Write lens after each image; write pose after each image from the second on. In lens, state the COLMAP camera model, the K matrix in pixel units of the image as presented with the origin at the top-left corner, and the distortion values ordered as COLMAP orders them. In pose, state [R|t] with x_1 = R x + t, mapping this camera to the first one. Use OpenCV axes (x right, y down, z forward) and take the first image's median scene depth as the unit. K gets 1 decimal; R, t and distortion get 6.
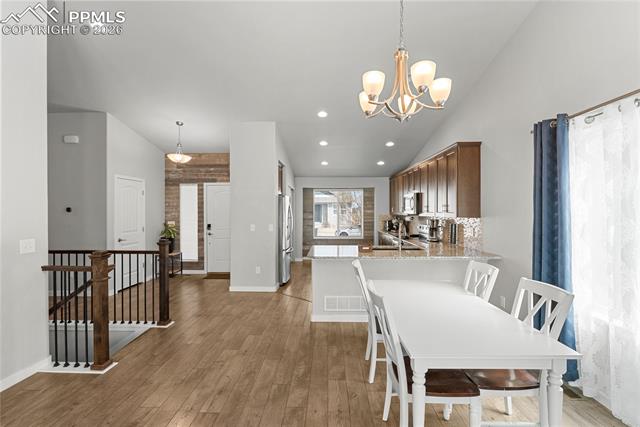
lens RADIAL K [[285.7, 0, 324.3], [0, 285.7, 212.4], [0, 0, 1]] dist [-0.002319, -0.000670]
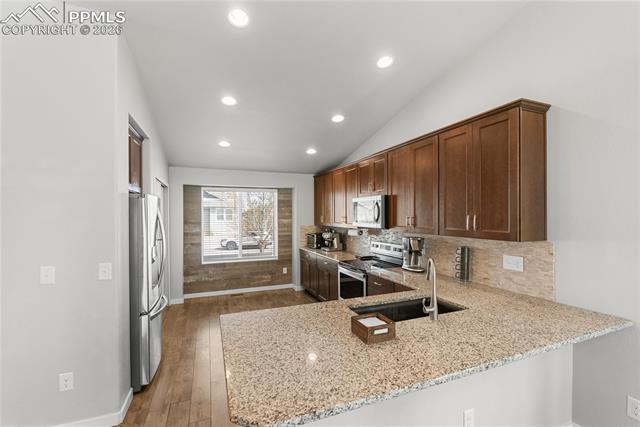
lens RADIAL K [[280.5, 0, 321.4], [0, 280.5, 215.5], [0, 0, 1]] dist [-0.006152, -0.000114]
pose [[0.921013, -0.003689, 0.389514, -0.045886], [0.005280, 0.999982, -0.003013, -0.018866], [-0.389496, 0.004832, 0.921016, 0.407216]]
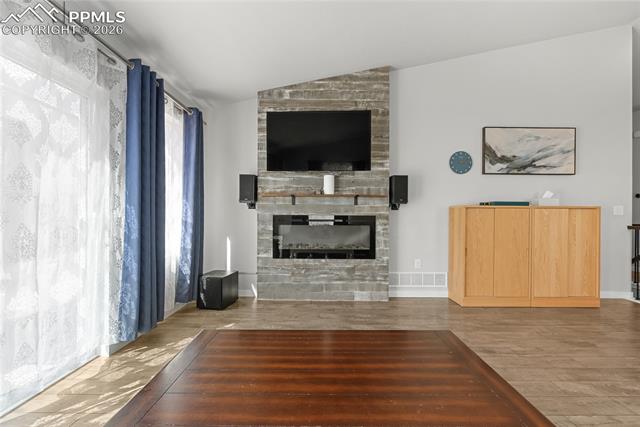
lens RADIAL K [[280.5, 0, 321.4], [0, 280.5, 215.5], [0, 0, 1]] dist [-0.006152, -0.000114]
pose [[0.025325, 0.001667, -0.999678, 0.138286], [-0.009879, 0.999950, 0.001417, 0.058665], [0.999630, 0.009840, 0.025341, -0.218067]]
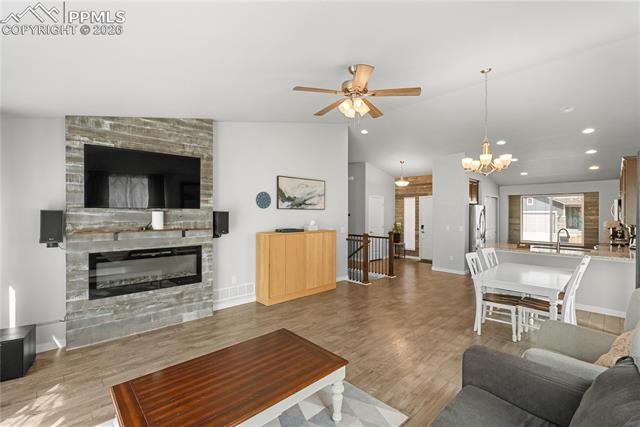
lens RADIAL K [[280.5, 0, 321.4], [0, 280.5, 215.5], [0, 0, 1]] dist [-0.006152, -0.000114]
pose [[0.705186, 0.007994, -0.708977, 0.234017], [-0.006871, 0.999967, 0.004441, -0.009781], [0.708989, 0.001740, 0.705218, -0.348370]]
